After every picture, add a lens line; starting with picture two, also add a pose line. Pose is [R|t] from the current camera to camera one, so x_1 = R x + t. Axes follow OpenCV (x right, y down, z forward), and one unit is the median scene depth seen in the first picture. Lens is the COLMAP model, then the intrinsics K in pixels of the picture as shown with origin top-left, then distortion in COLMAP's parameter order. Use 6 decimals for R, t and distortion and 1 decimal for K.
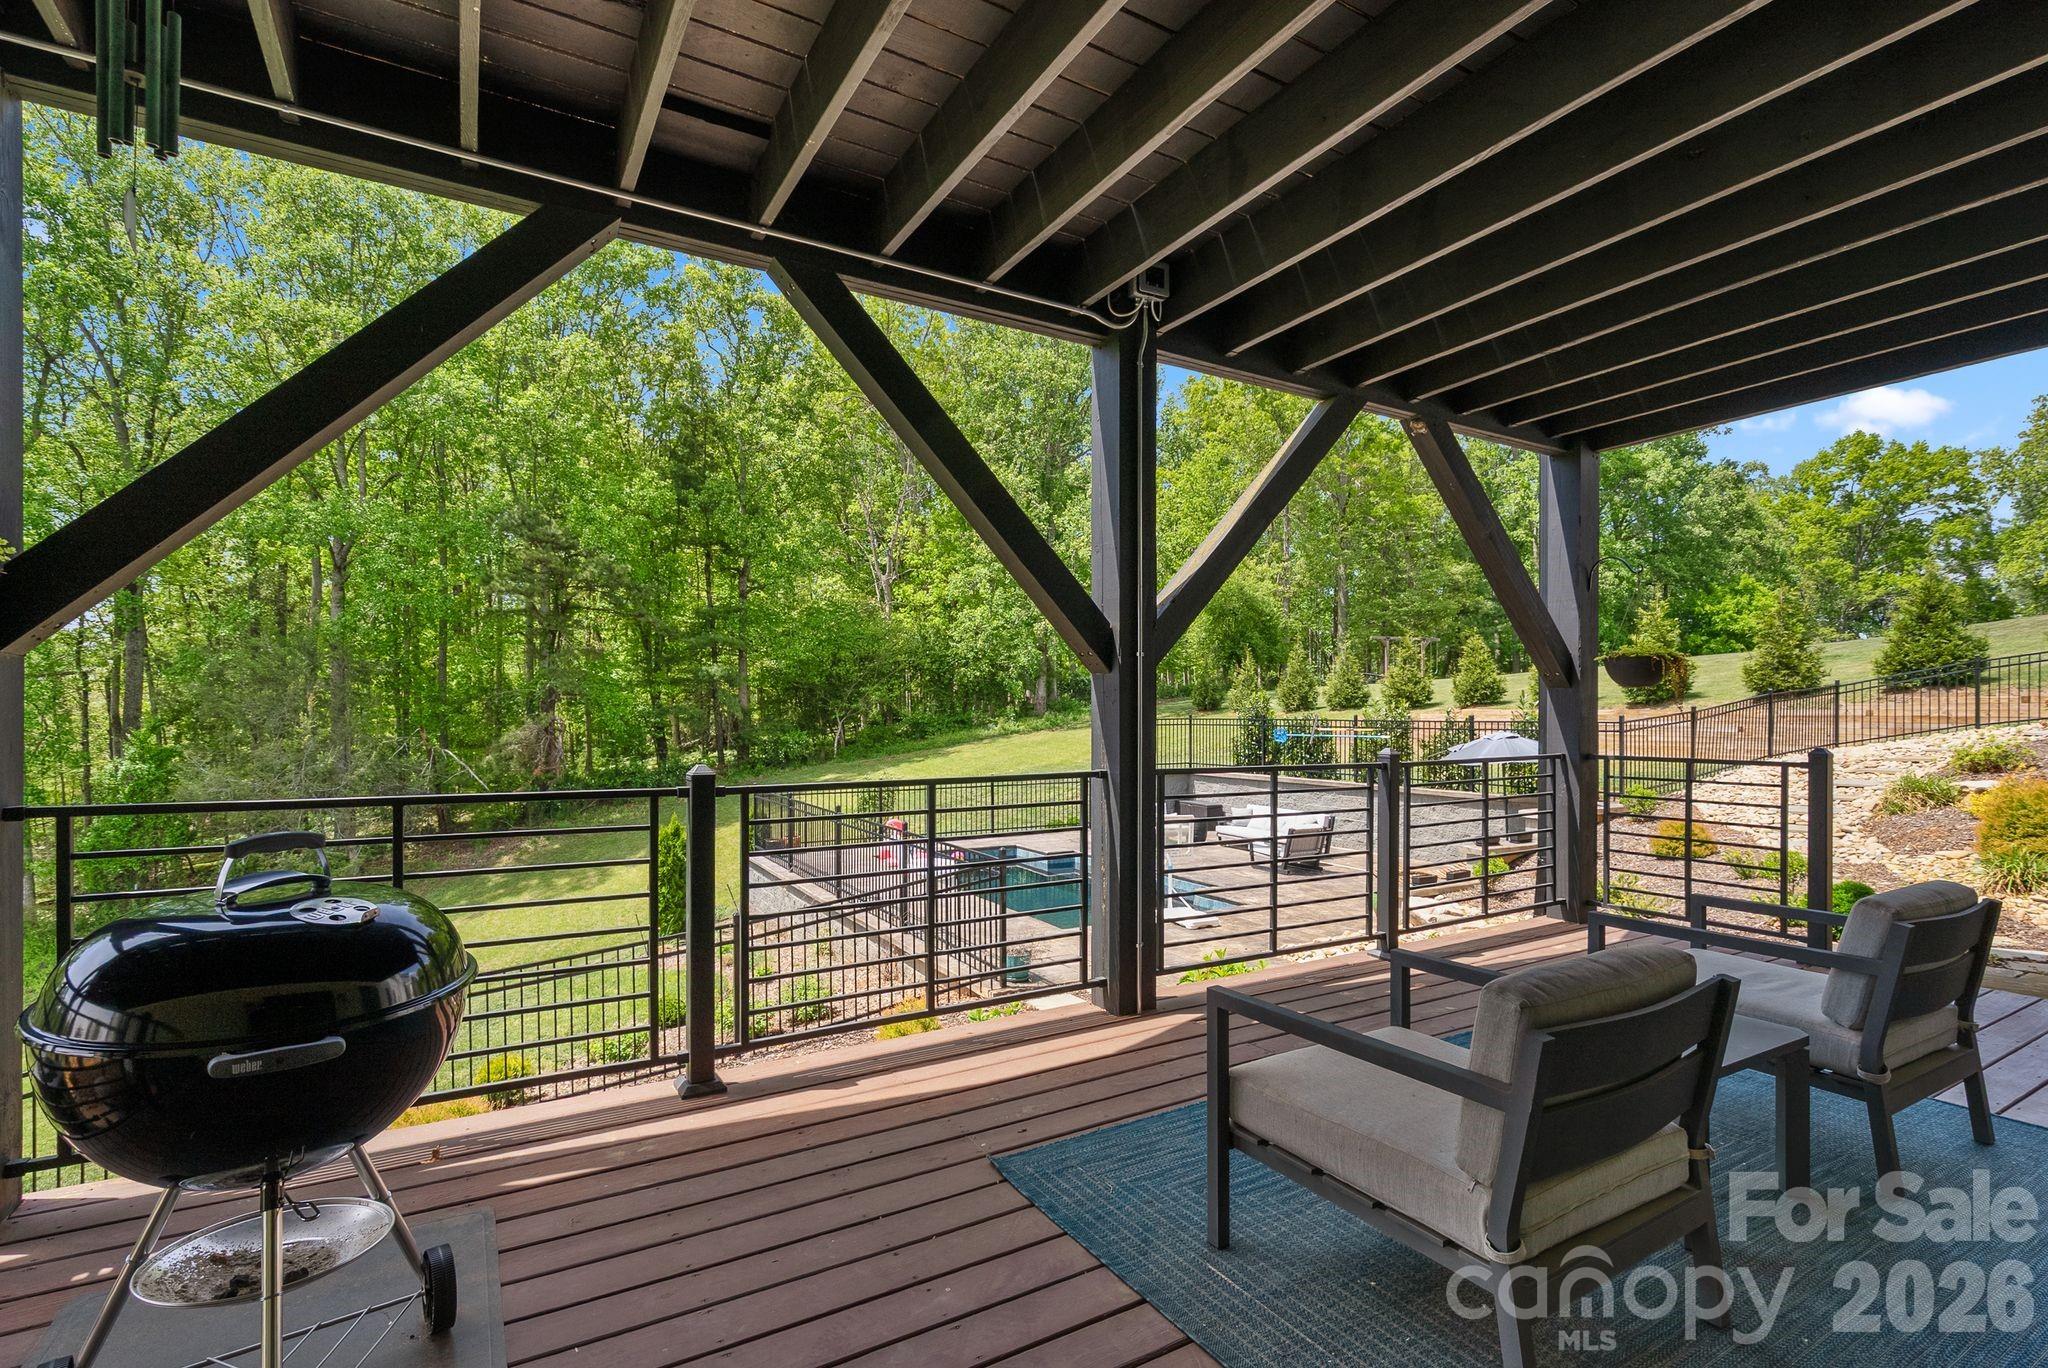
lens RADIAL K [[942.1, 0, 1019.0], [0, 942.1, 719.9], [0, 0, 1]] dist [0.004796, 0.000160]
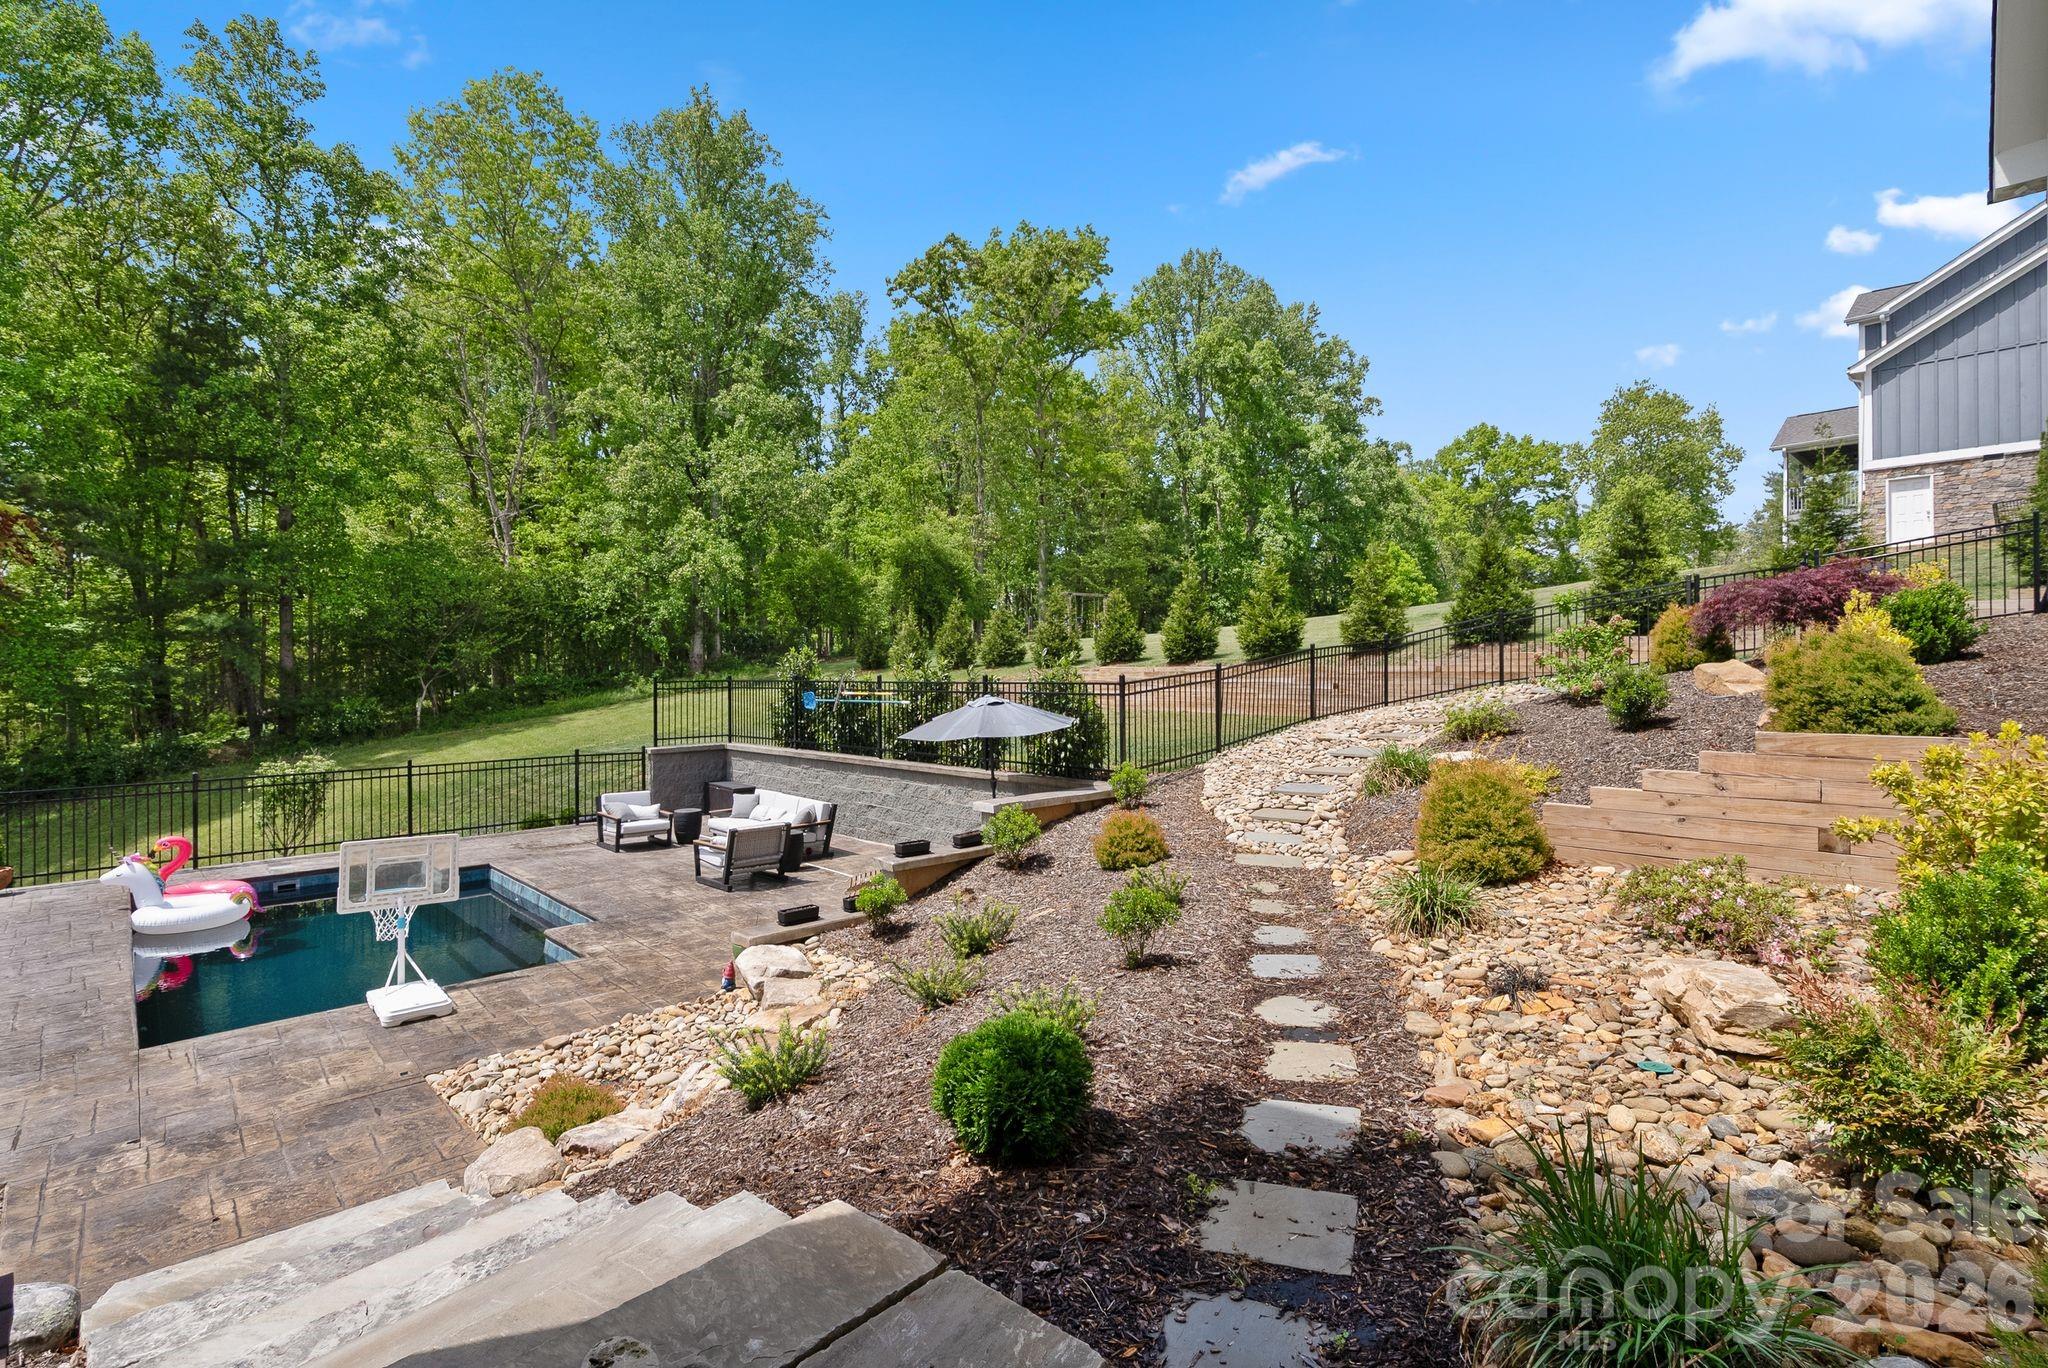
lens RADIAL K [[947.4, 0, 1024.0], [0, 947.4, 684.0], [0, 0, 1]] dist [-0.000789, 0.000607]
pose [[0.965364, -0.010254, 0.260707, 0.070555], [0.008577, 0.999935, 0.007567, -0.000793], [-0.260767, -0.005069, 0.965388, 0.048621]]
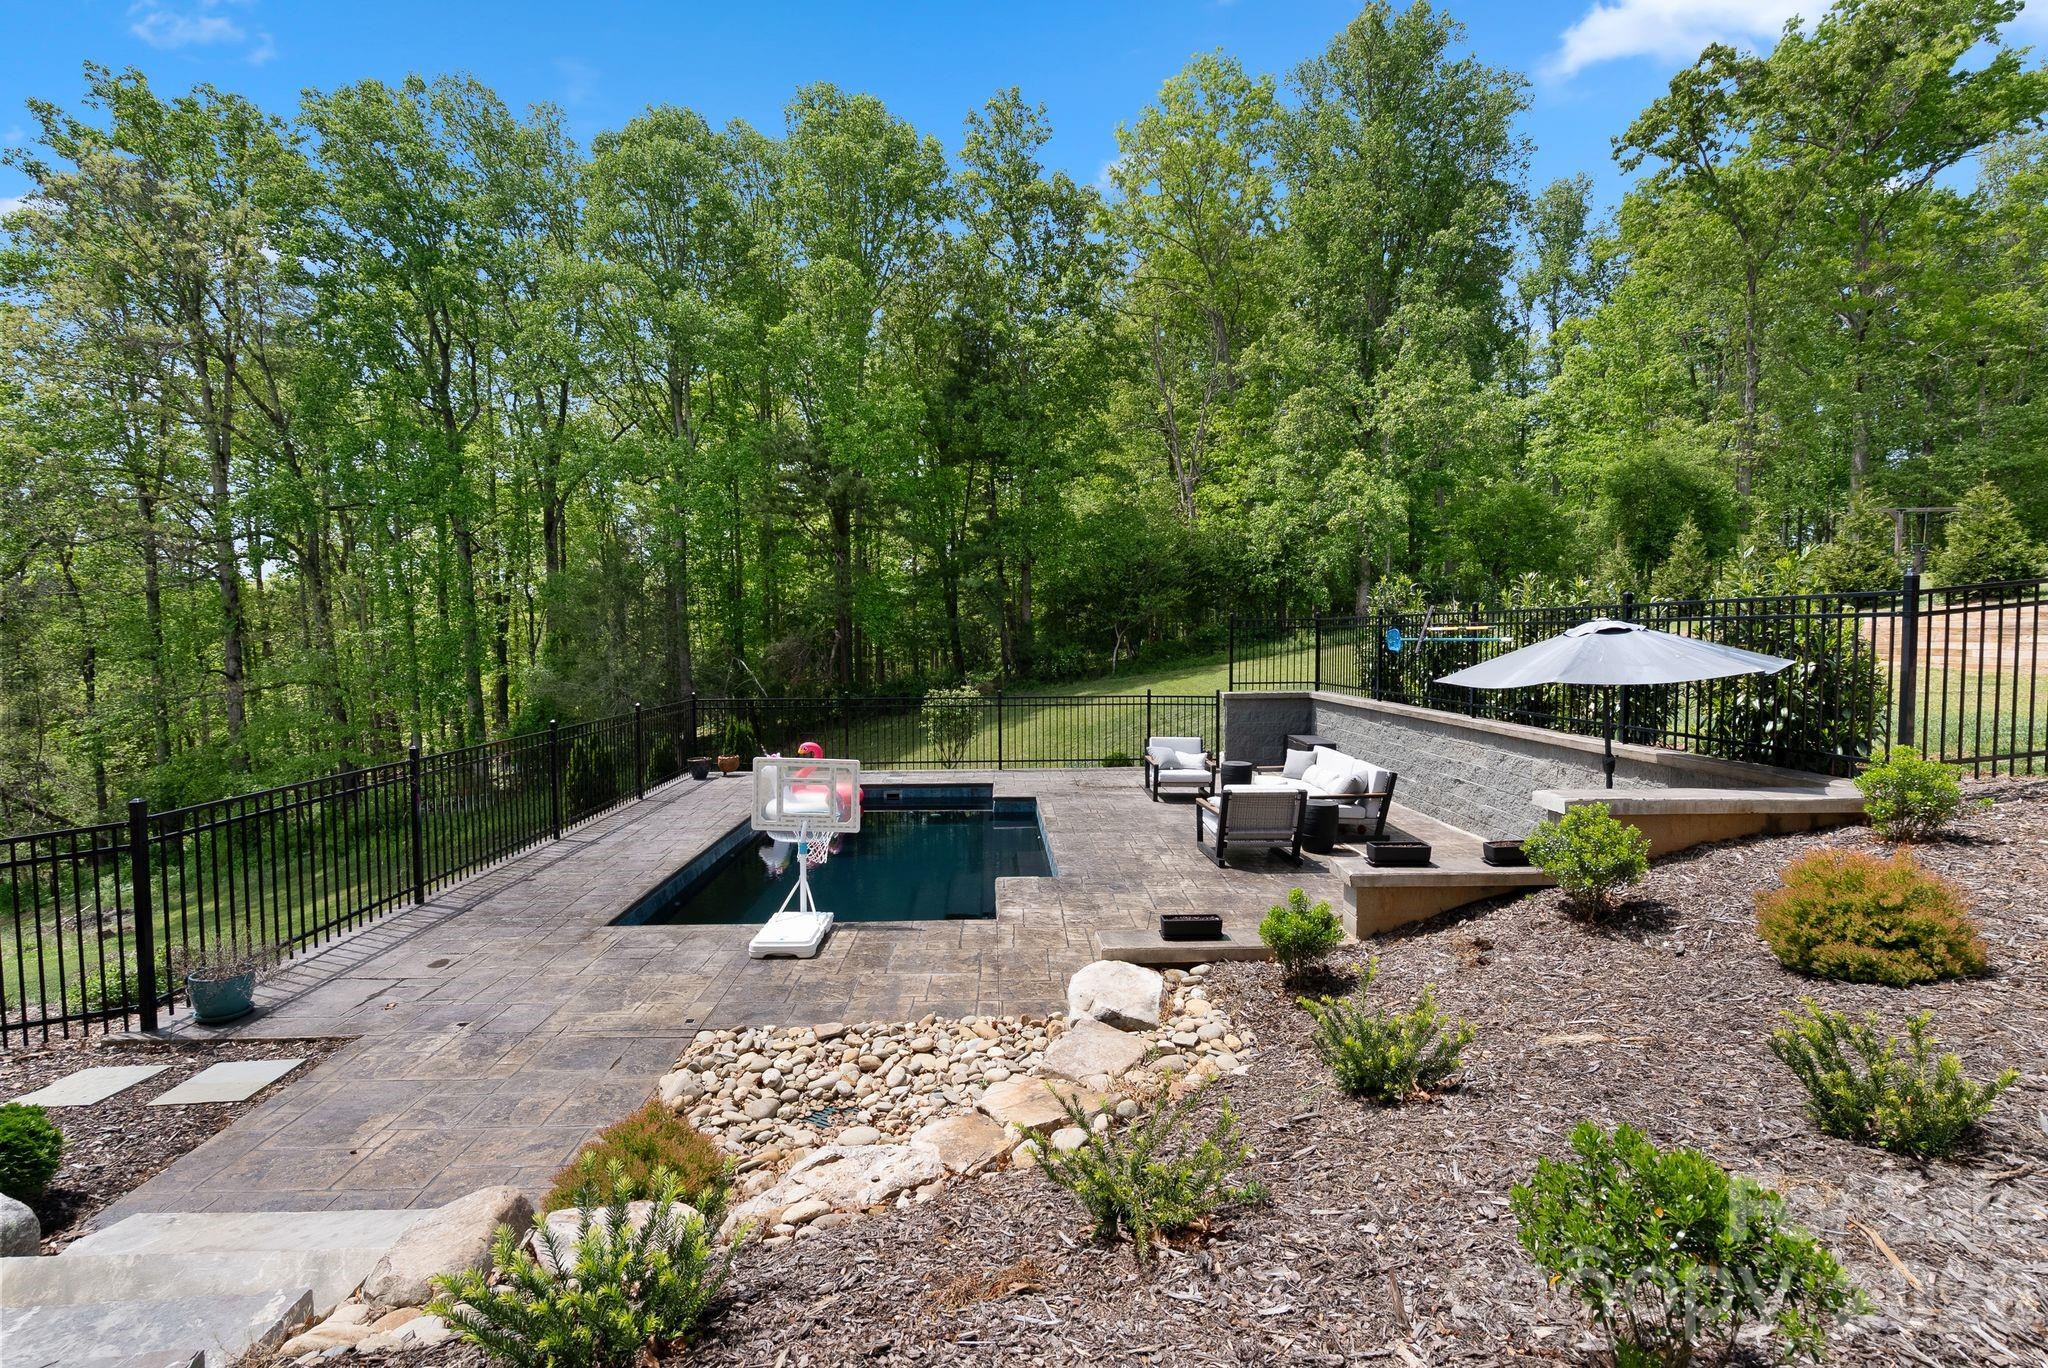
lens RADIAL K [[920.4, 0, 1024.0], [0, 920.4, 684.0], [0, 0, 1]] dist [-0.004113, 0.001551]
pose [[0.896404, 0.019309, -0.442816, 0.096464], [0.001928, 0.998871, 0.047459, 0.004739], [0.443233, -0.043396, 0.895355, 0.097075]]
